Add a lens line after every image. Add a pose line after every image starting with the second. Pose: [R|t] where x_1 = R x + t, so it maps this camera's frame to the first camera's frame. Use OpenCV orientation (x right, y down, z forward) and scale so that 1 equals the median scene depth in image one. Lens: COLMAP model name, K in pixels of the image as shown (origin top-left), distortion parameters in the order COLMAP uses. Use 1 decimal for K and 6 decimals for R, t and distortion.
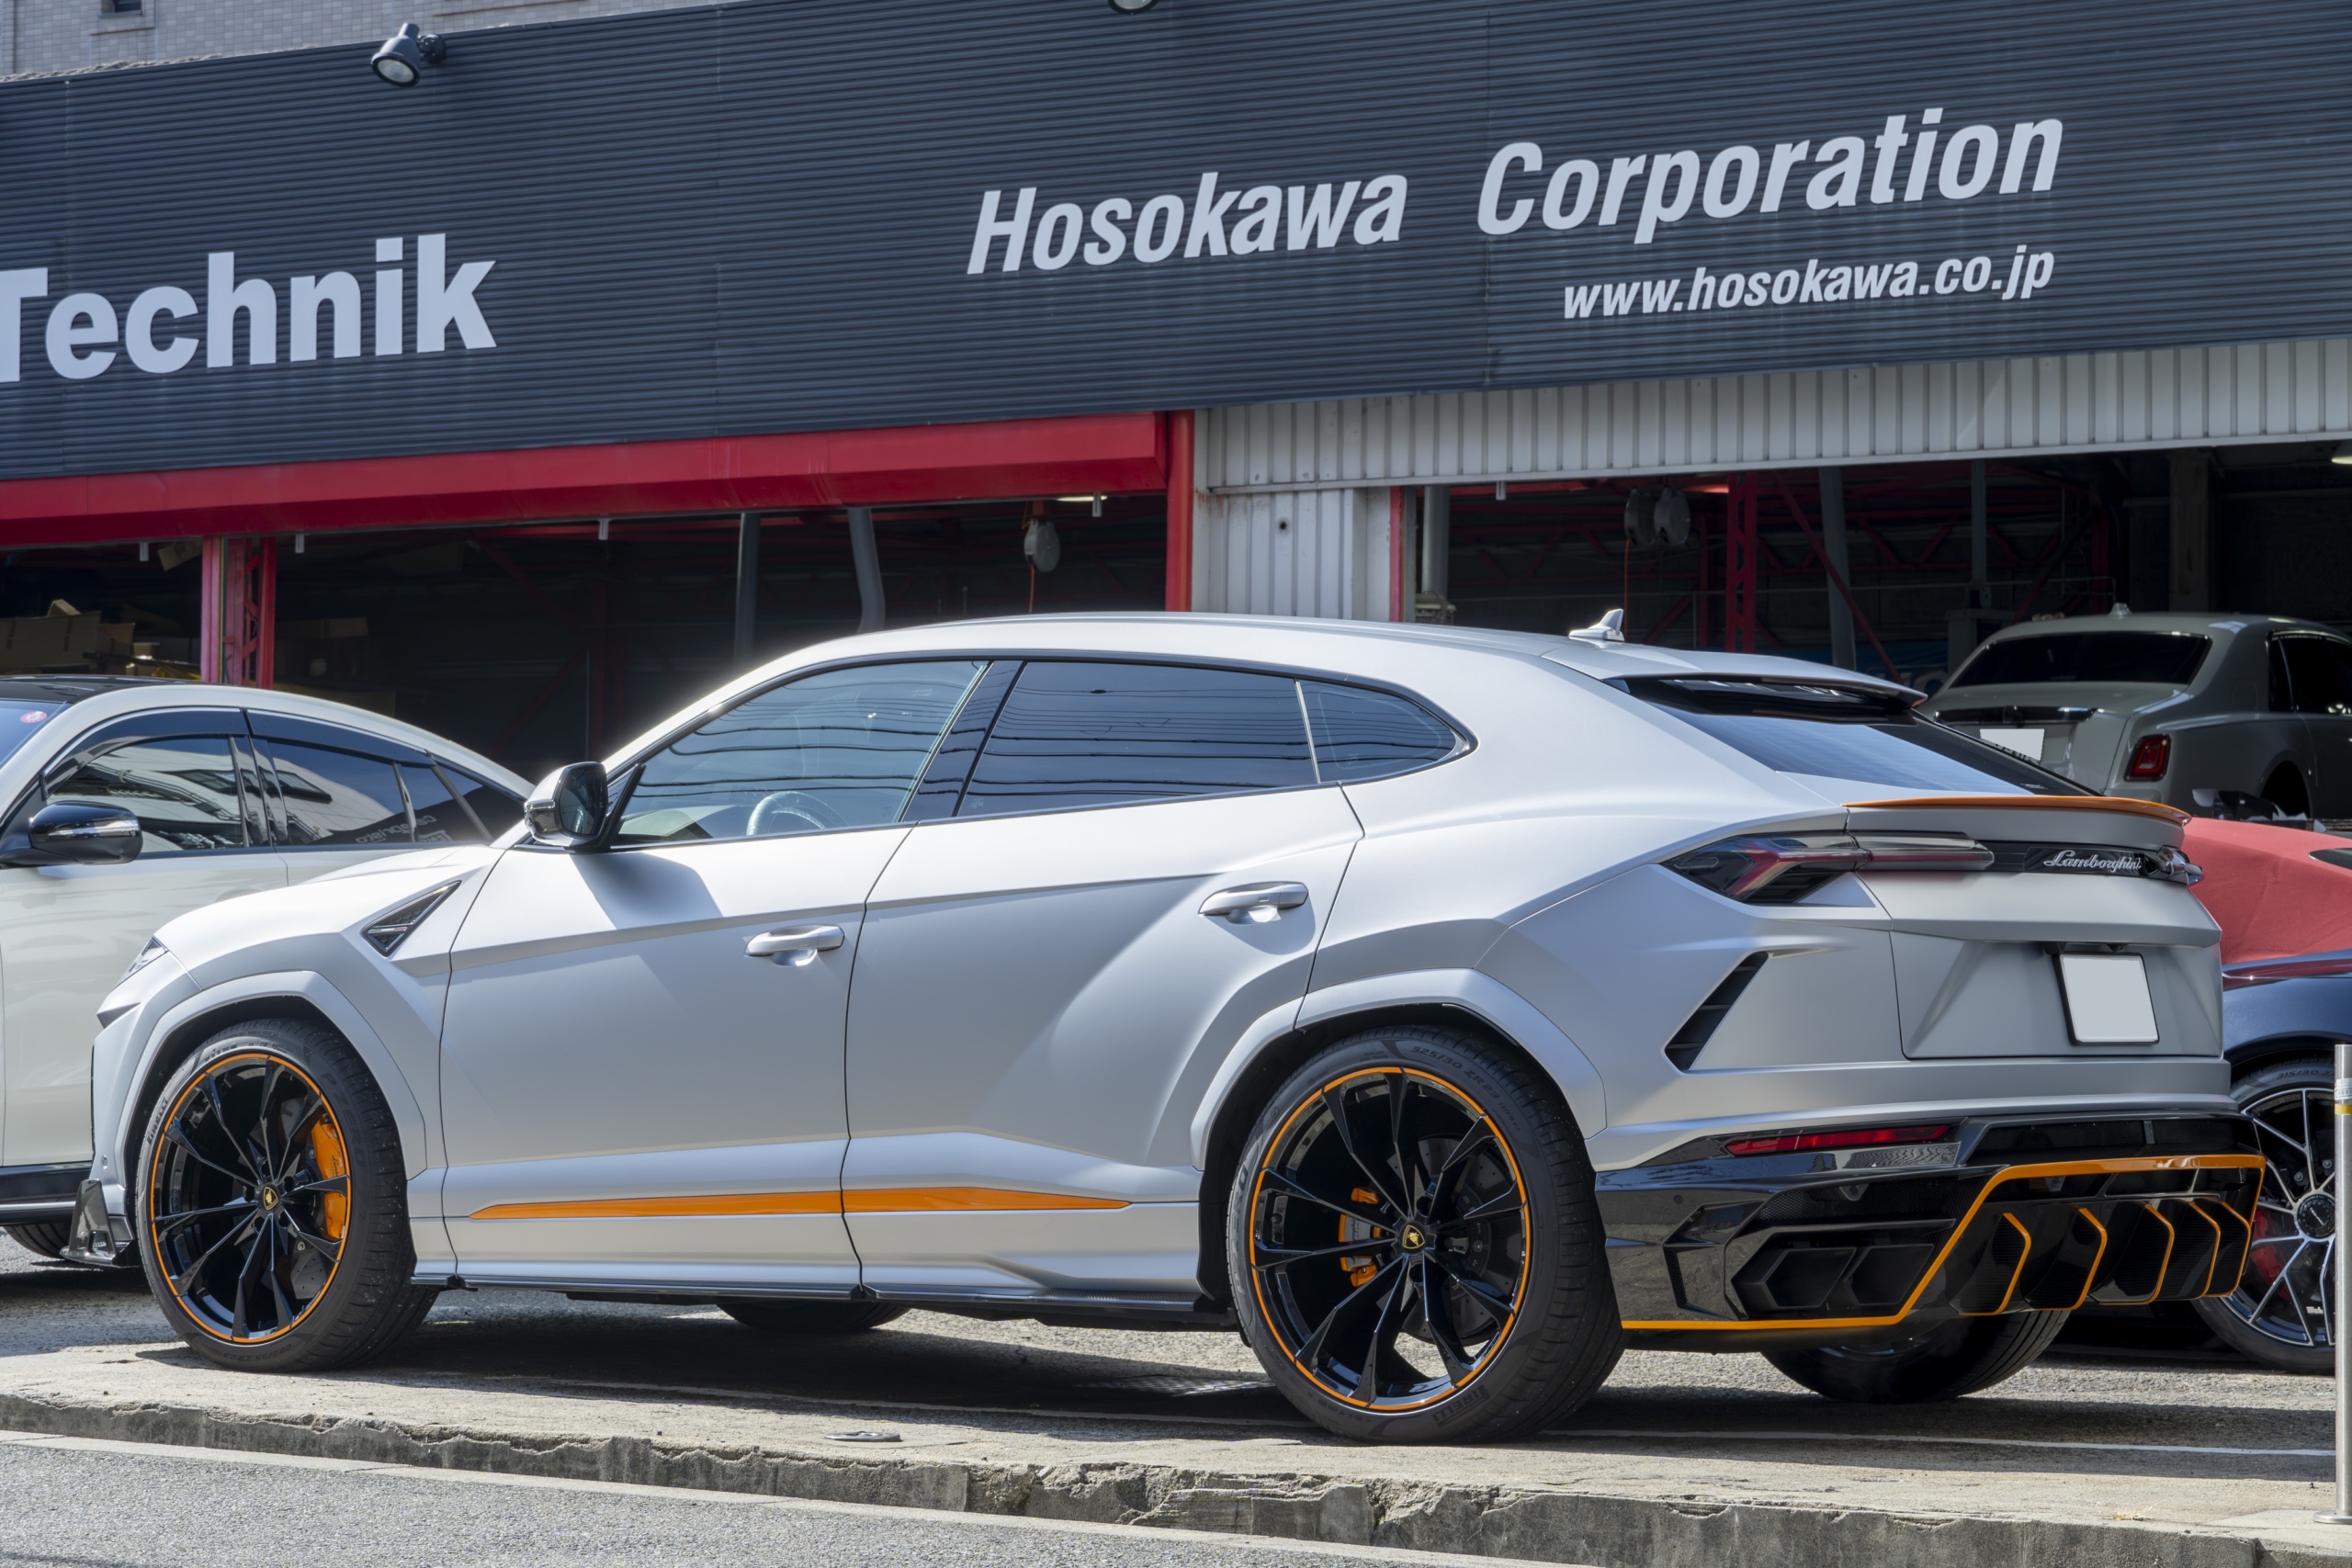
lens RADIAL K [[5302.1, 0, 1176.0], [0, 5302.1, 784.0], [0, 0, 1]] dist [-0.009709, -0.218383]
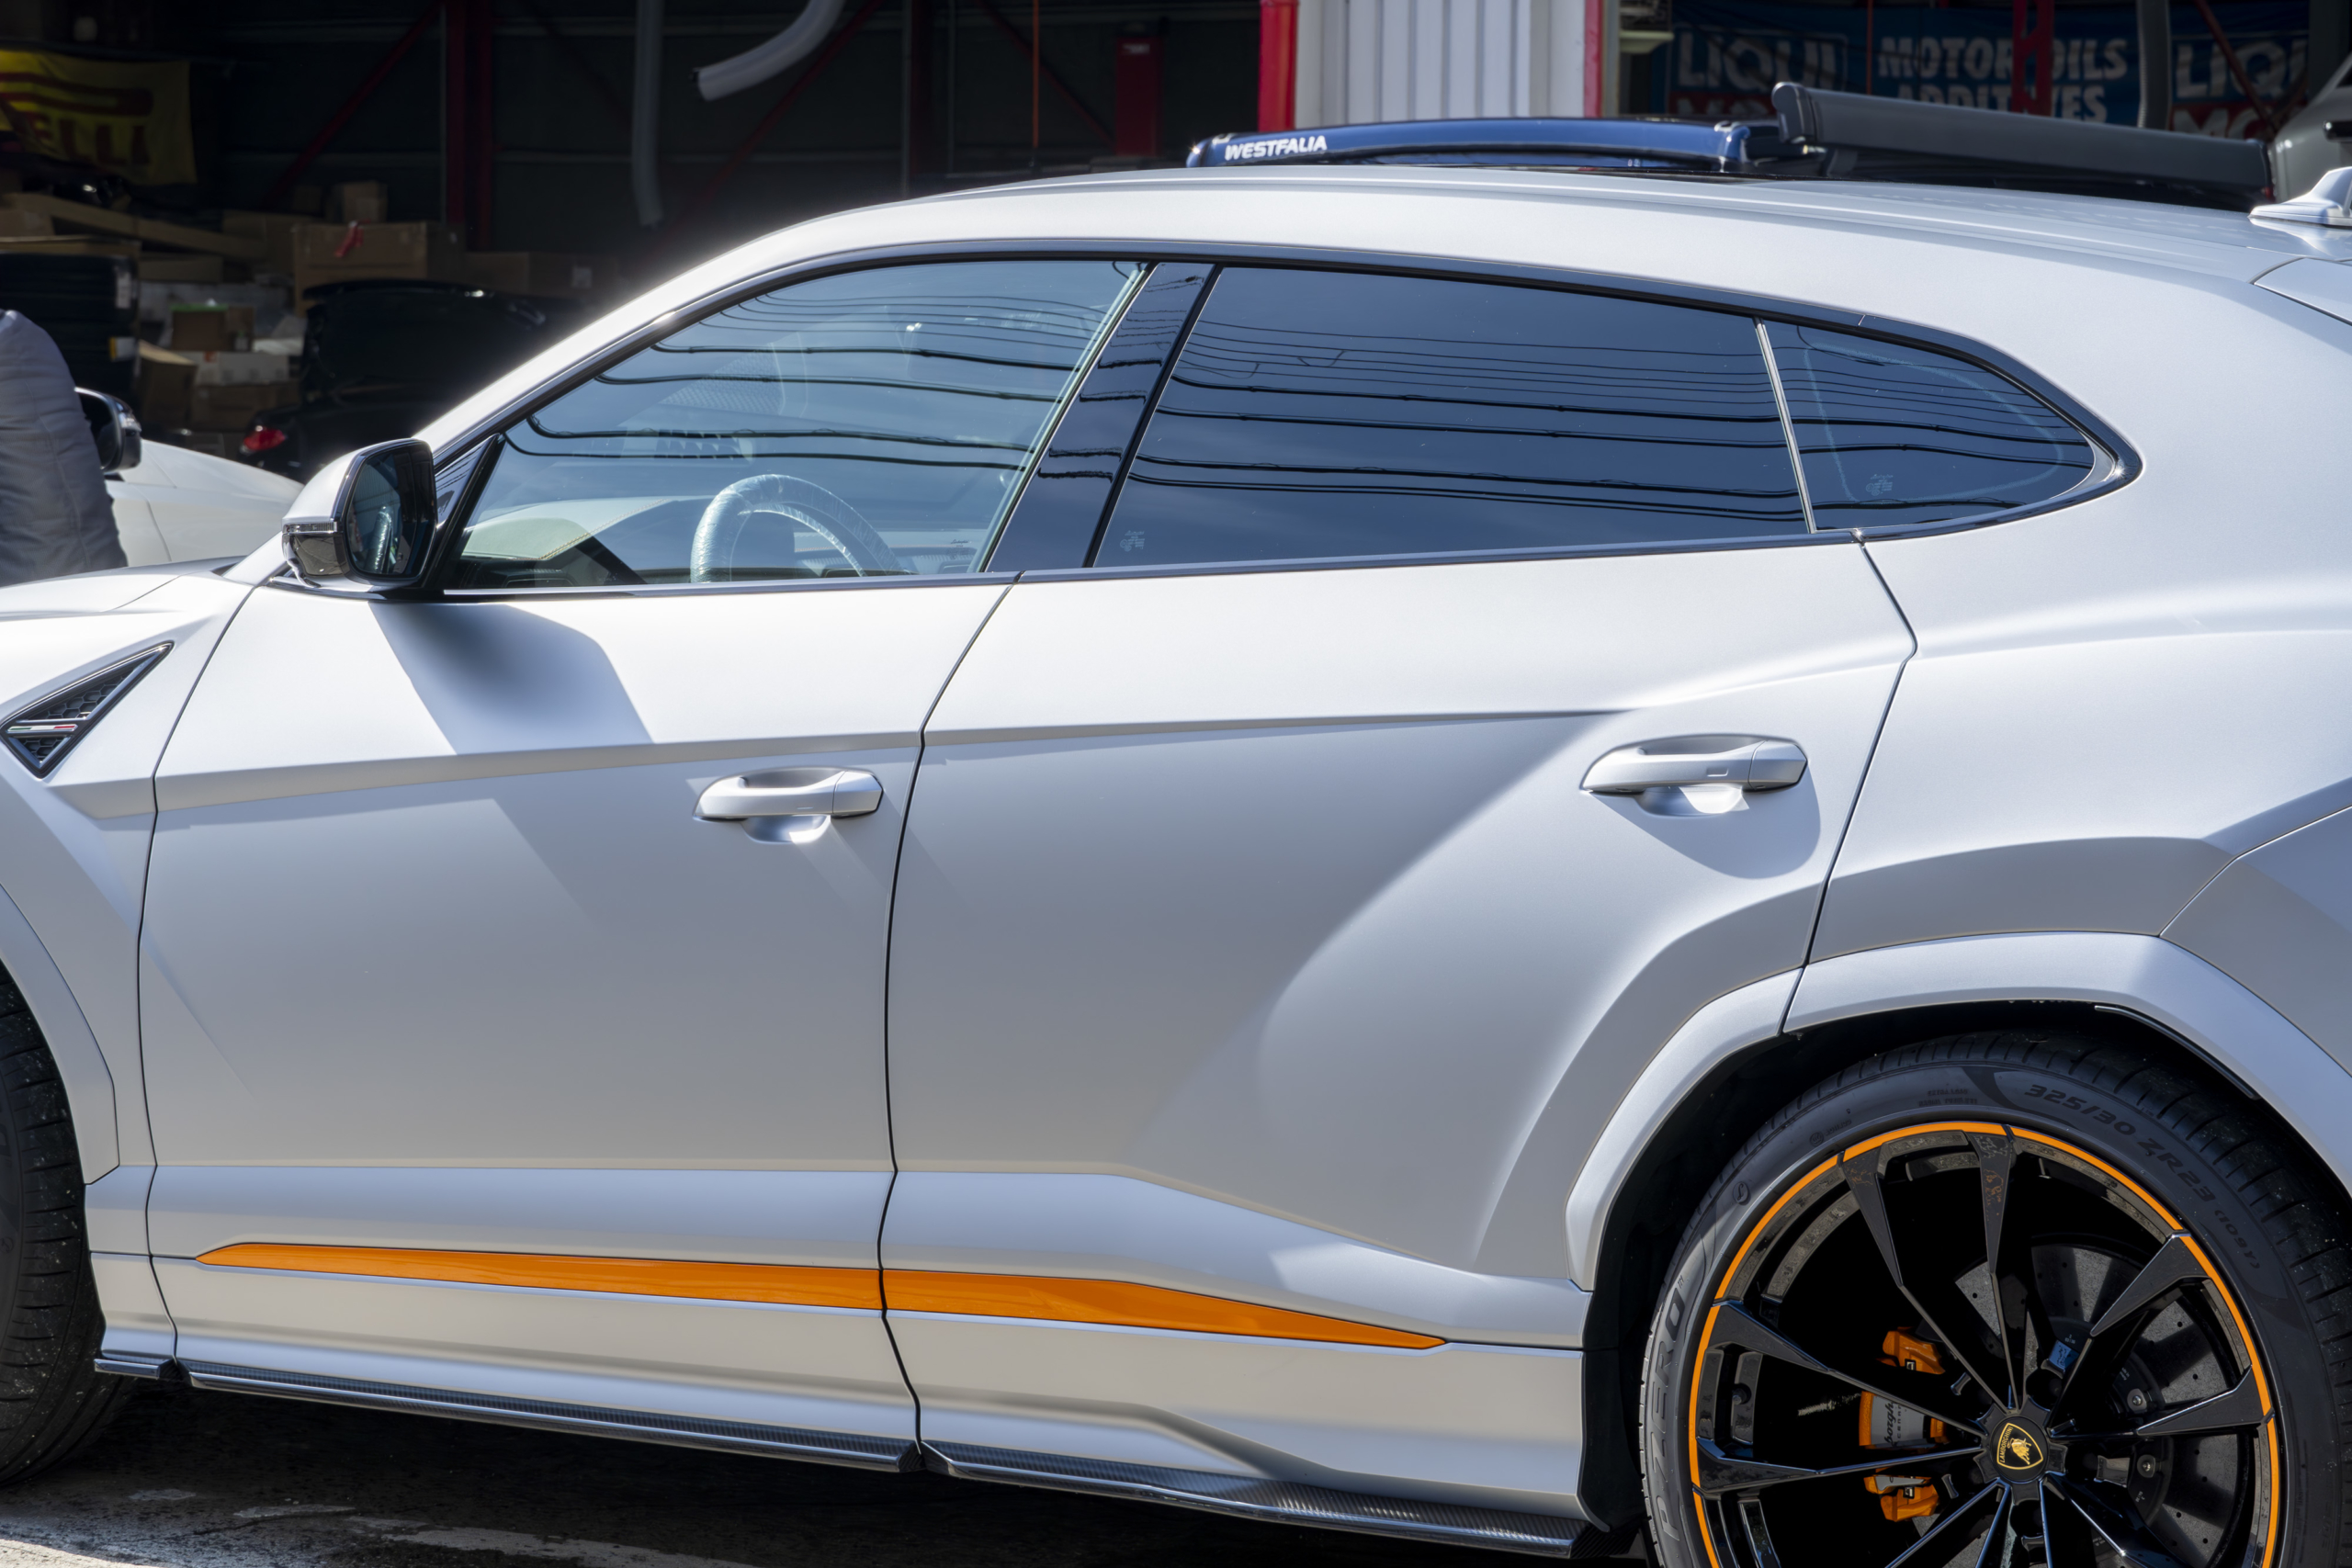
lens RADIAL K [[6089.6, 0, 1176.0], [0, 6089.6, 784.0], [0, 0, 1]] dist [0.072957, -0.586806]
pose [[0.999991, -0.002108, 0.003609, -0.037309], [0.001692, 0.993736, 0.111738, -0.042396], [-0.003821, -0.111731, 0.993731, 0.415544]]
